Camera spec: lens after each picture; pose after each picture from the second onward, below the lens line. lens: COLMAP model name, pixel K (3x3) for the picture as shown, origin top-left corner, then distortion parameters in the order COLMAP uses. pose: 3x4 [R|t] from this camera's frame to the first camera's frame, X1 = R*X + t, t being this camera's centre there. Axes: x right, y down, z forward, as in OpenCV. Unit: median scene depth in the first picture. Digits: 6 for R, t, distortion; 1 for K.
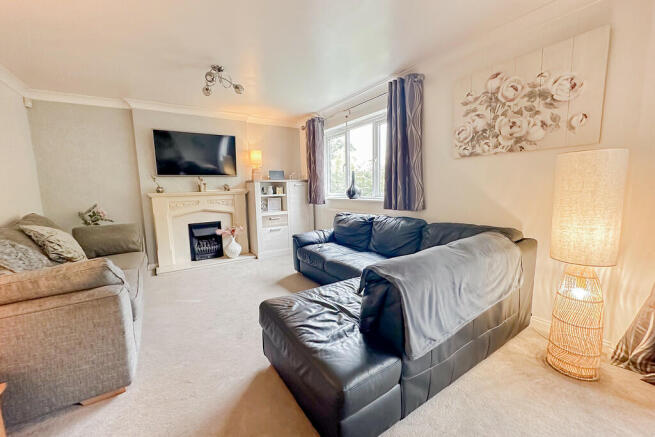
lens RADIAL K [[262.7, 0, 328.3], [0, 262.7, 218.3], [0, 0, 1]] dist [0.000084, 0.000315]
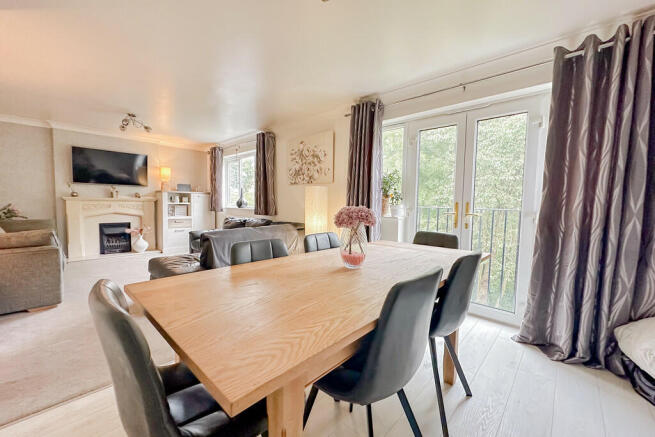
lens RADIAL K [[262.7, 0, 328.5], [0, 262.7, 219.2], [0, 0, 1]] dist [0.000084, 0.000315]
pose [[0.970284, 0.028692, 0.240263, 0.218004], [-0.015072, 0.998183, -0.058336, 0.060911], [-0.241501, 0.052982, 0.968953, -0.466569]]
